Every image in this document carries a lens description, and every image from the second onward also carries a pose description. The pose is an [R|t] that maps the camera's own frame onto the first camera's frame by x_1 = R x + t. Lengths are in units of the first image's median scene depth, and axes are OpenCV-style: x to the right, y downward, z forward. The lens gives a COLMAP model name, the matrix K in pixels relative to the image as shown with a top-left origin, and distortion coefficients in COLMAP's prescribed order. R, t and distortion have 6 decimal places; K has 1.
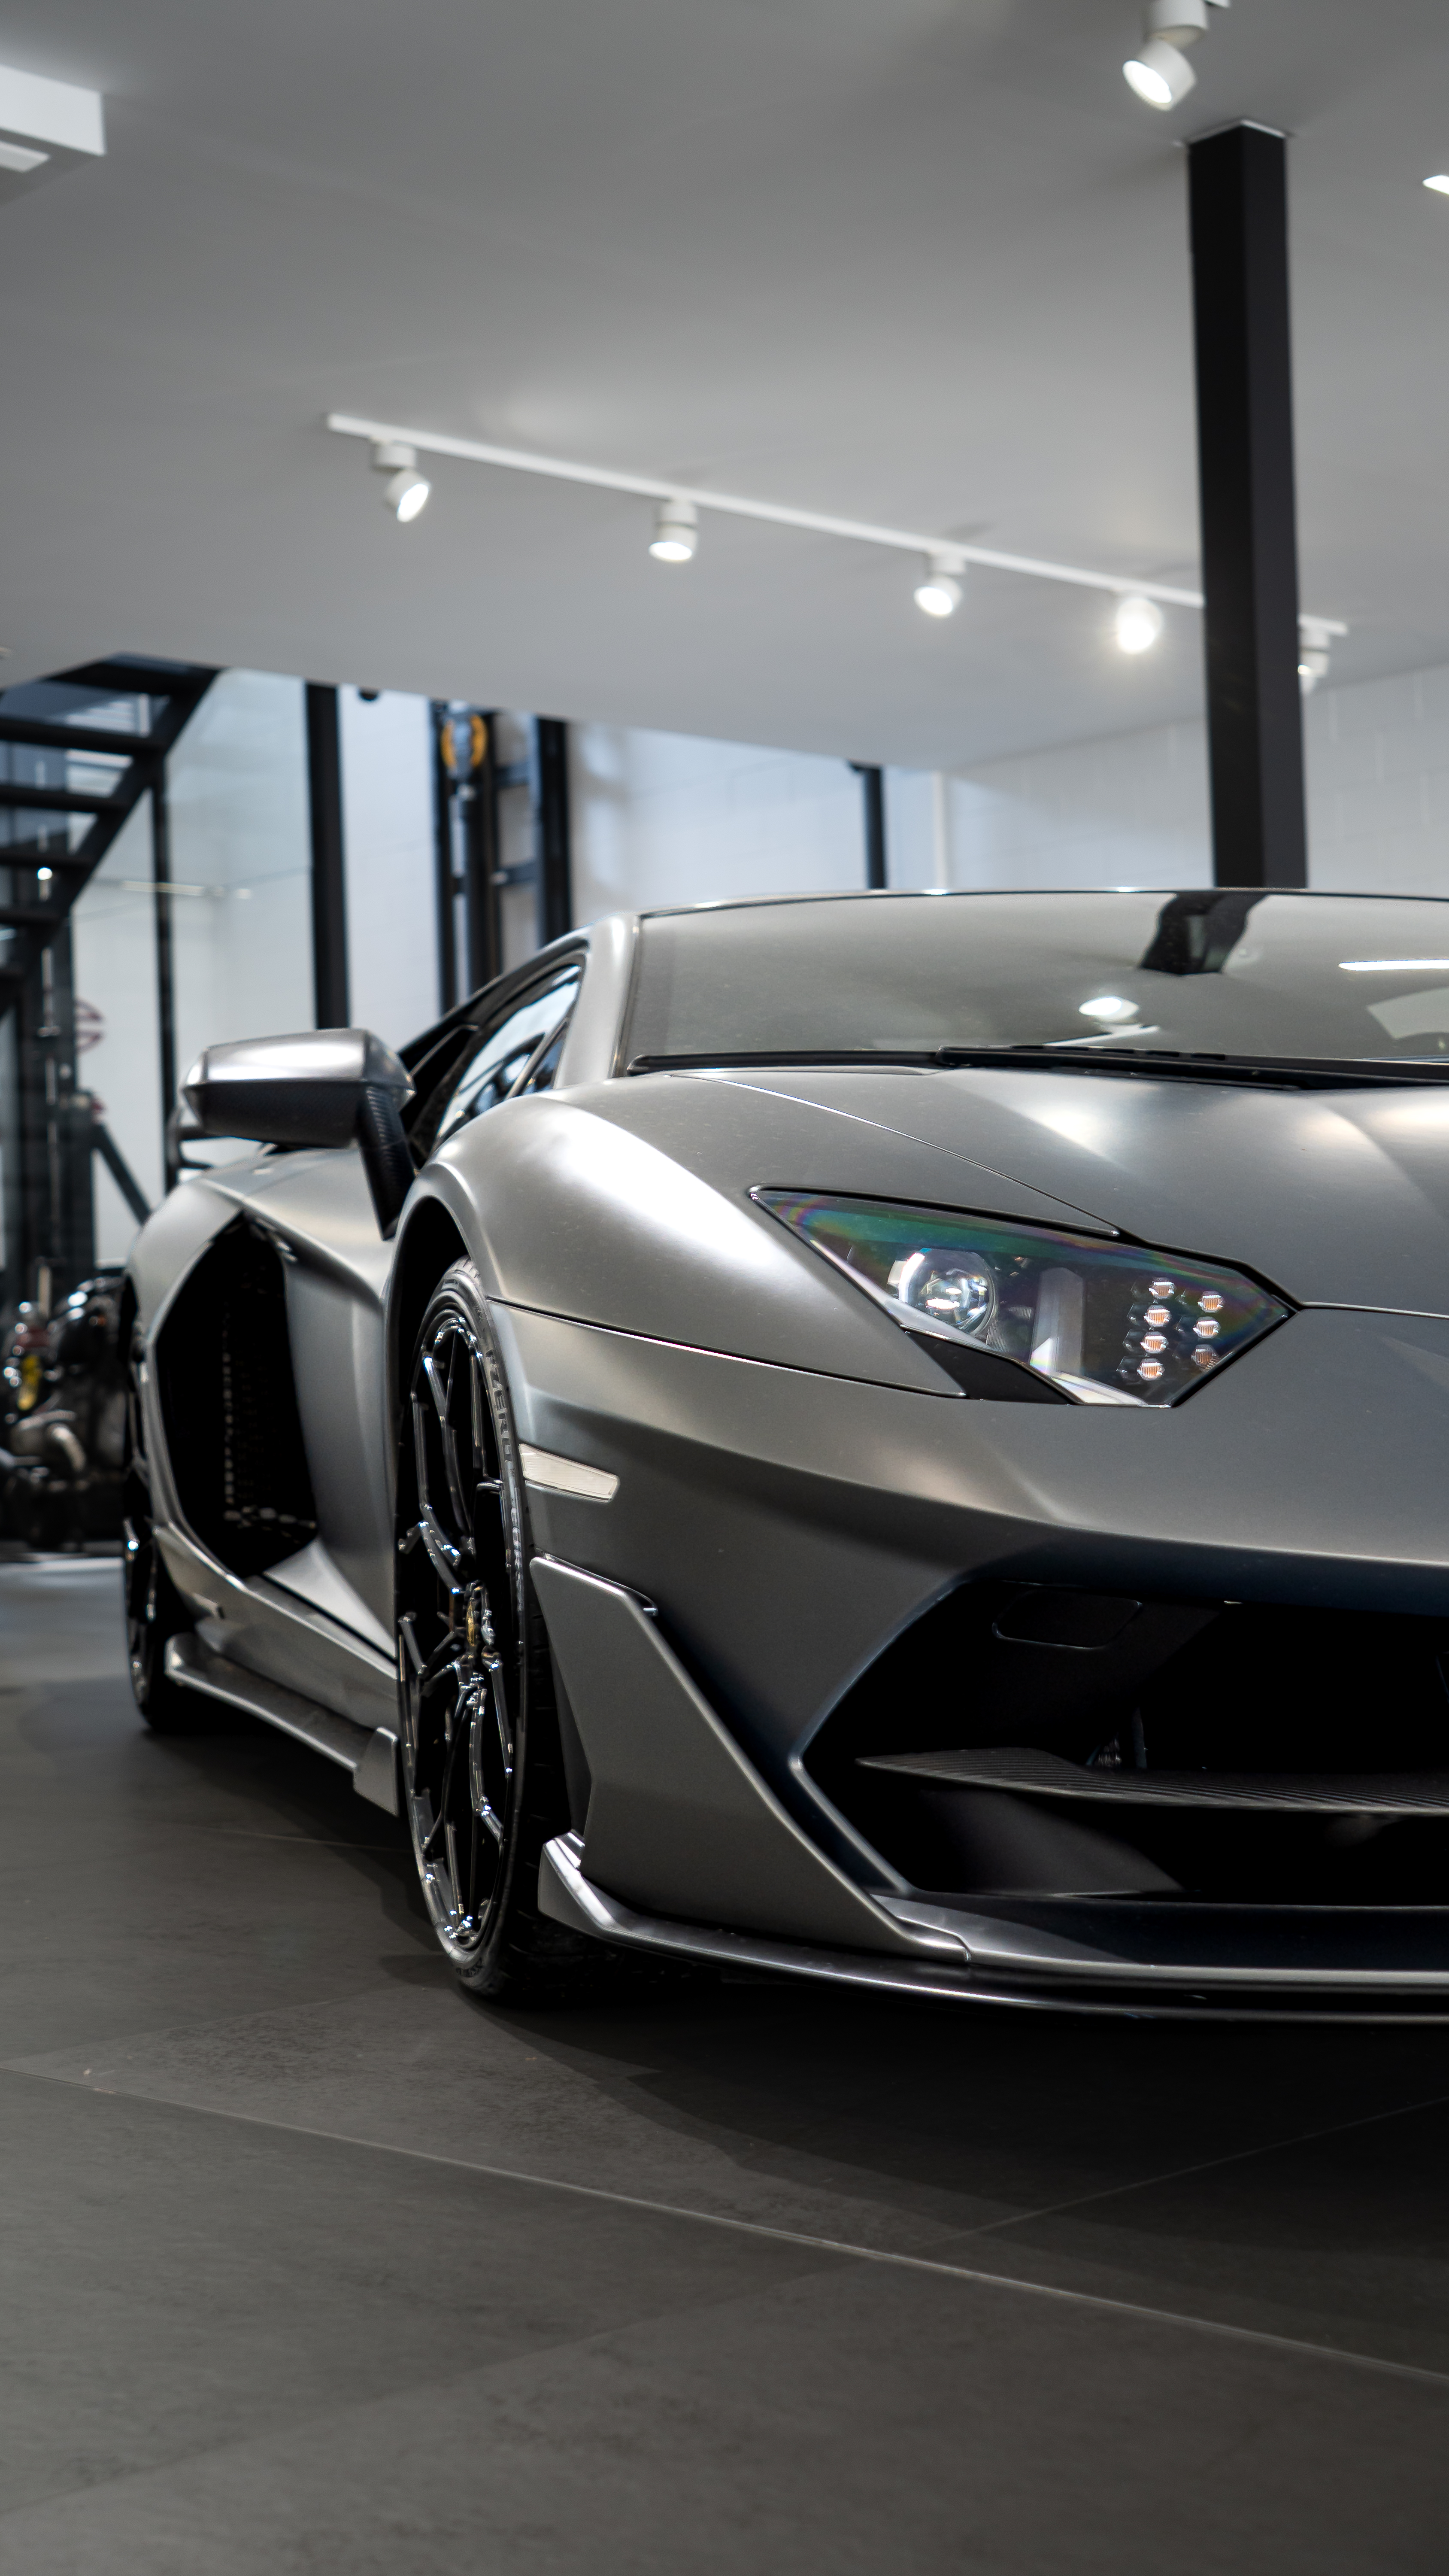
lens RADIAL K [[3358.9, 0, 724.7], [0, 3358.9, 1289.1], [0, 0, 1]] dist [0.175351, 0.000000]
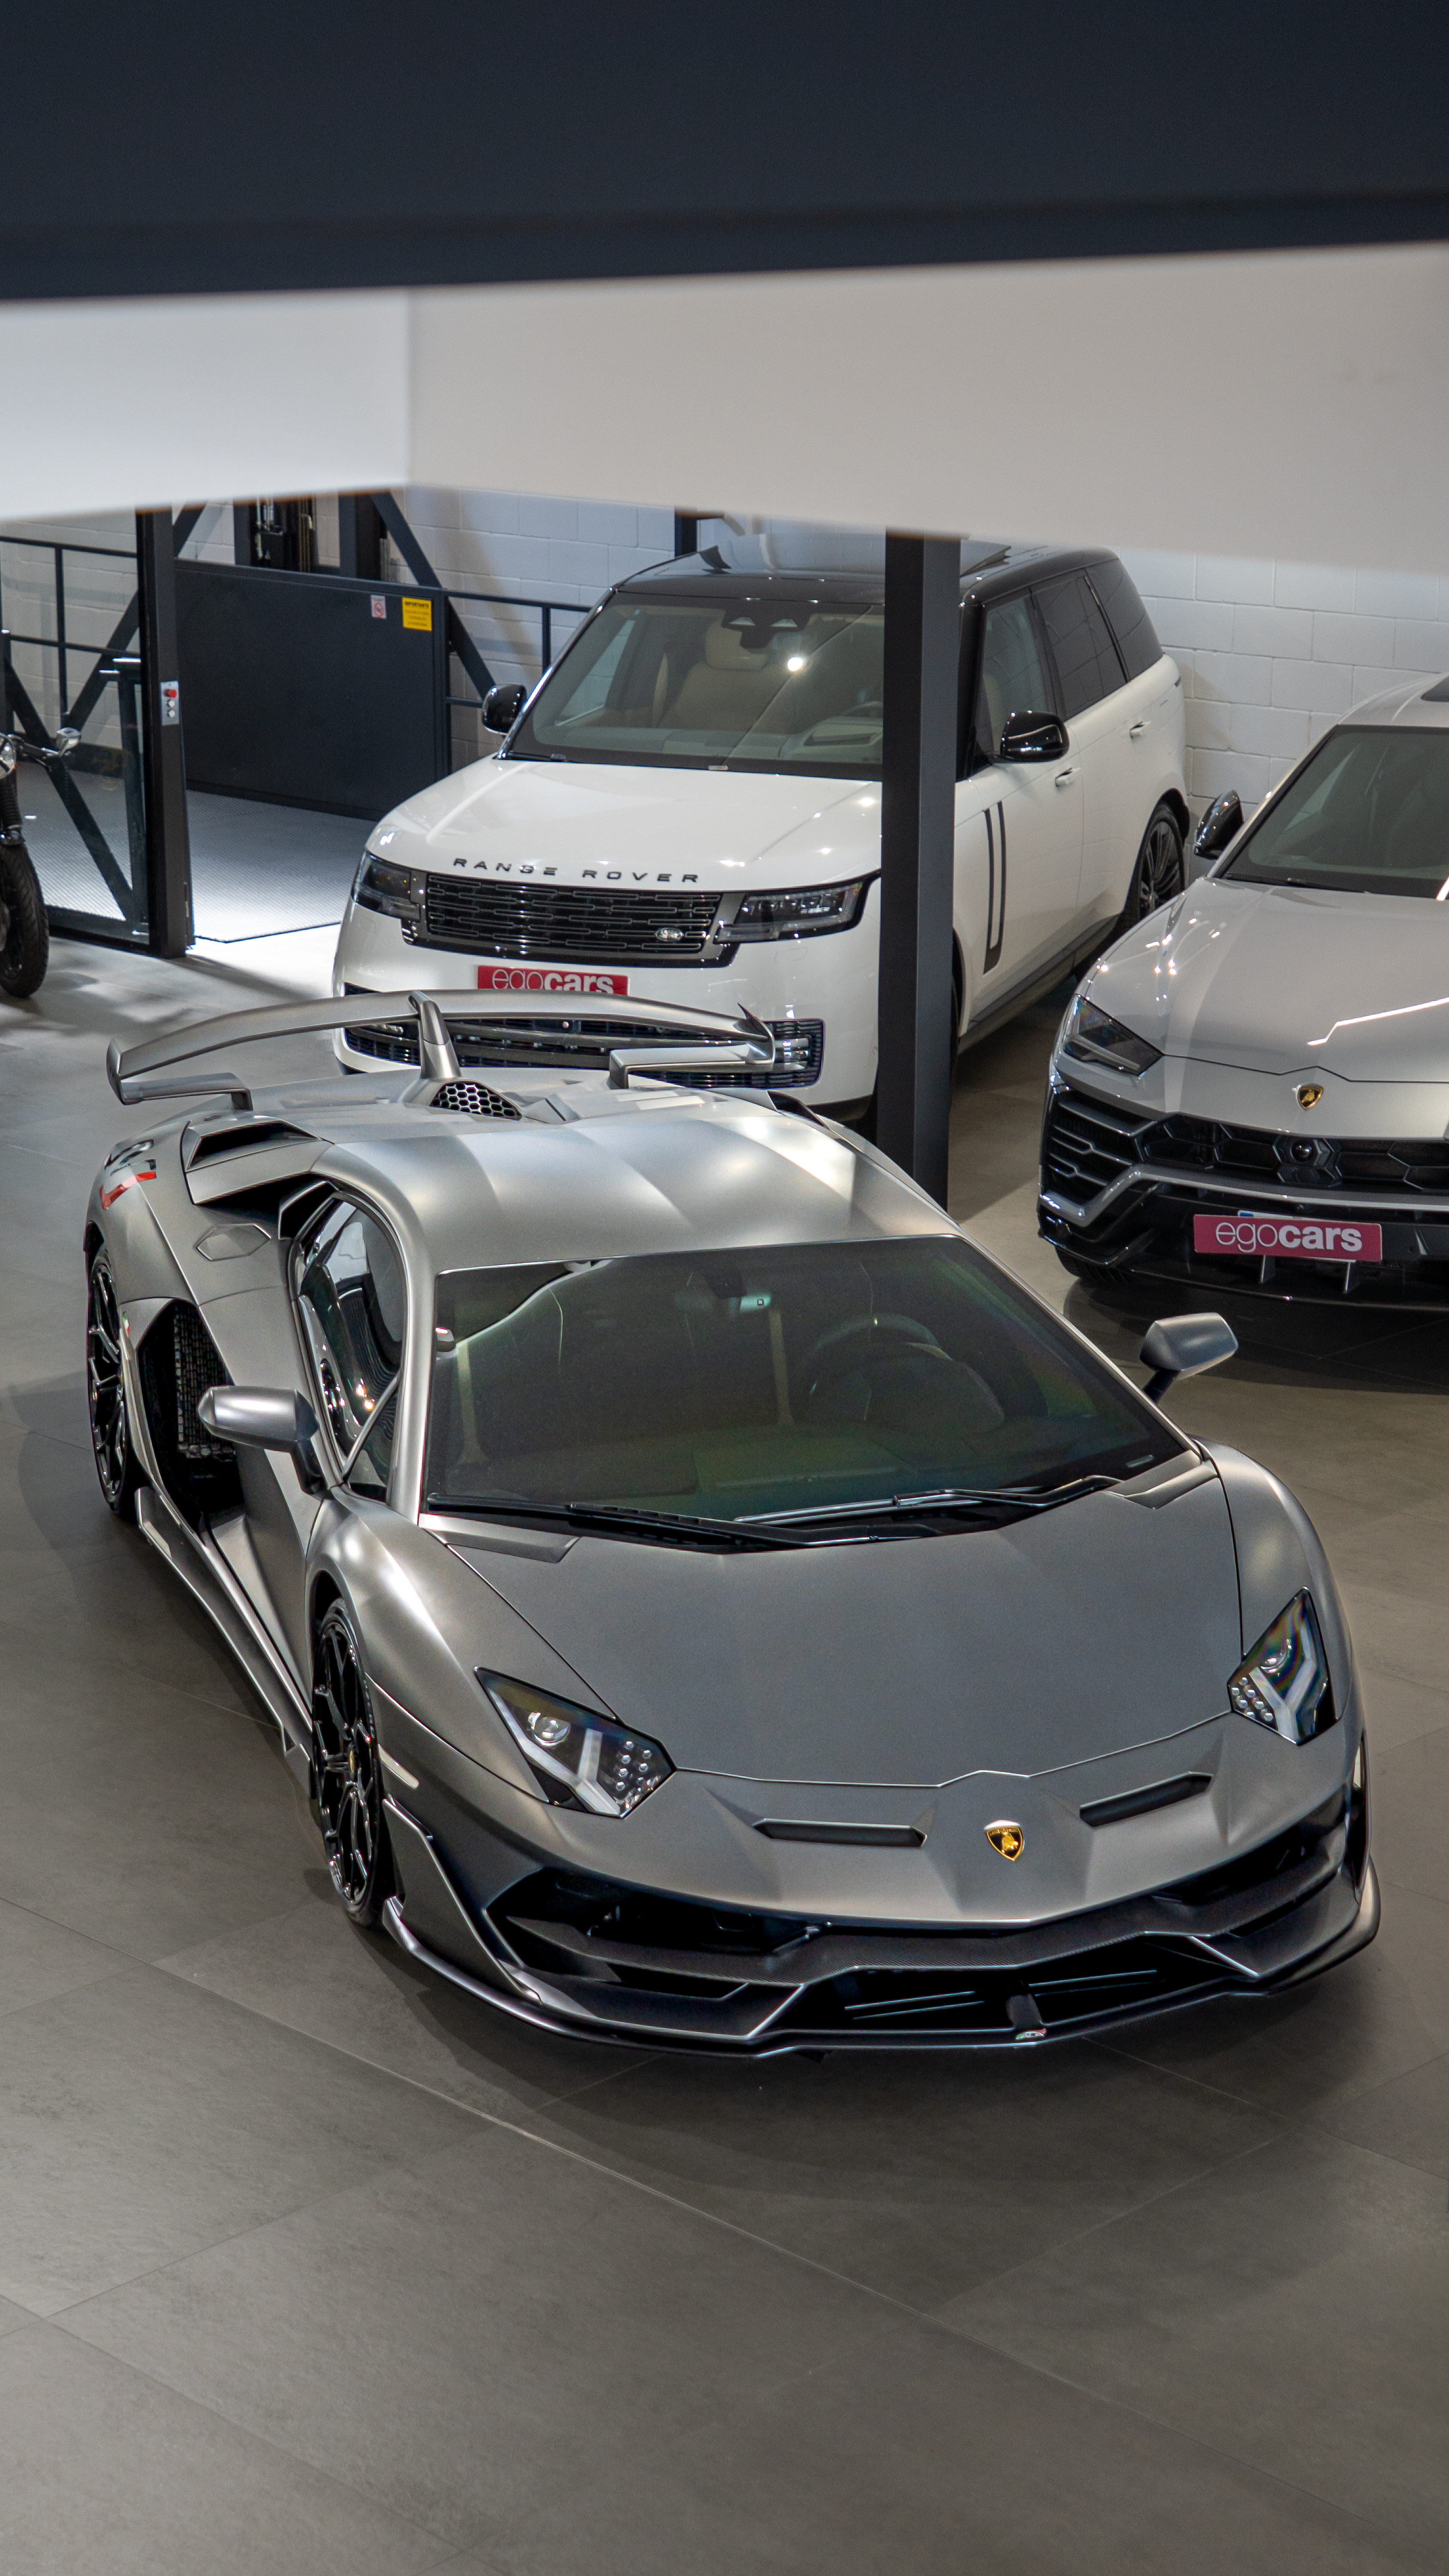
lens RADIAL K [[3558.7, 0, 723.6], [0, 3558.7, 1288.0], [0, 0, 1]] dist [0.096380, 0.000000]
pose [[0.997844, 0.027405, 0.059633, 0.029104], [-0.040663, 0.971384, 0.234007, -1.024223], [-0.051513, -0.235927, 0.970404, -1.650460]]
